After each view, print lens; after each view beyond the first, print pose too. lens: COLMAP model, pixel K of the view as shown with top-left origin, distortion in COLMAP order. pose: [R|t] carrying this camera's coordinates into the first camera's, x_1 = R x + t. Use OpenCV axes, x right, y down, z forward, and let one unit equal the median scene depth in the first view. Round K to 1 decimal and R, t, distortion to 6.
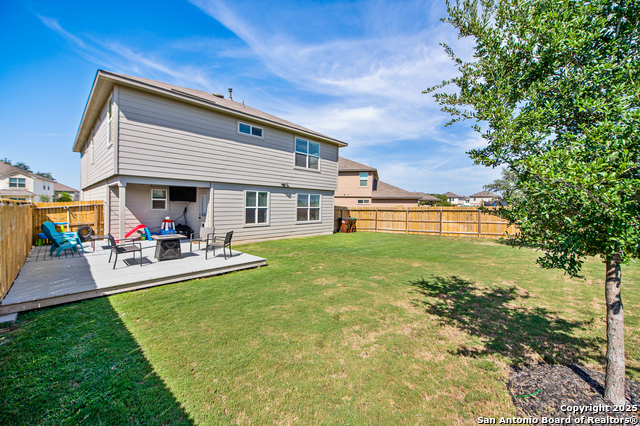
lens RADIAL K [[257.5, 0, 319.8], [0, 257.5, 209.5], [0, 0, 1]] dist [-0.003389, -0.000393]
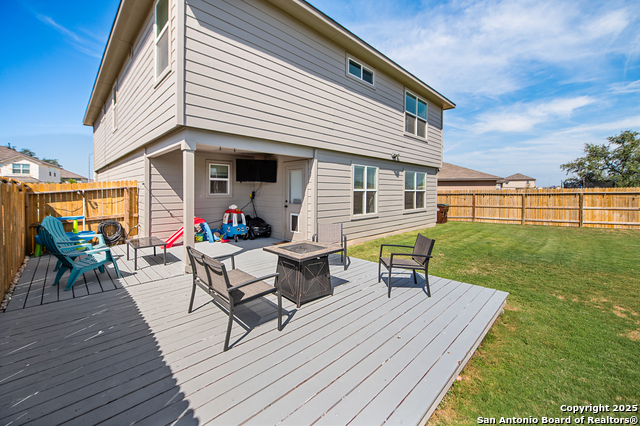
lens RADIAL K [[257.5, 0, 325.7], [0, 257.5, 194.5], [0, 0, 1]] dist [-0.003389, -0.000393]
pose [[0.999971, -0.007609, -0.000811, -0.350144], [0.007607, 0.999968, -0.002432, 0.004091], [0.000830, 0.002426, 0.999997, 0.335485]]
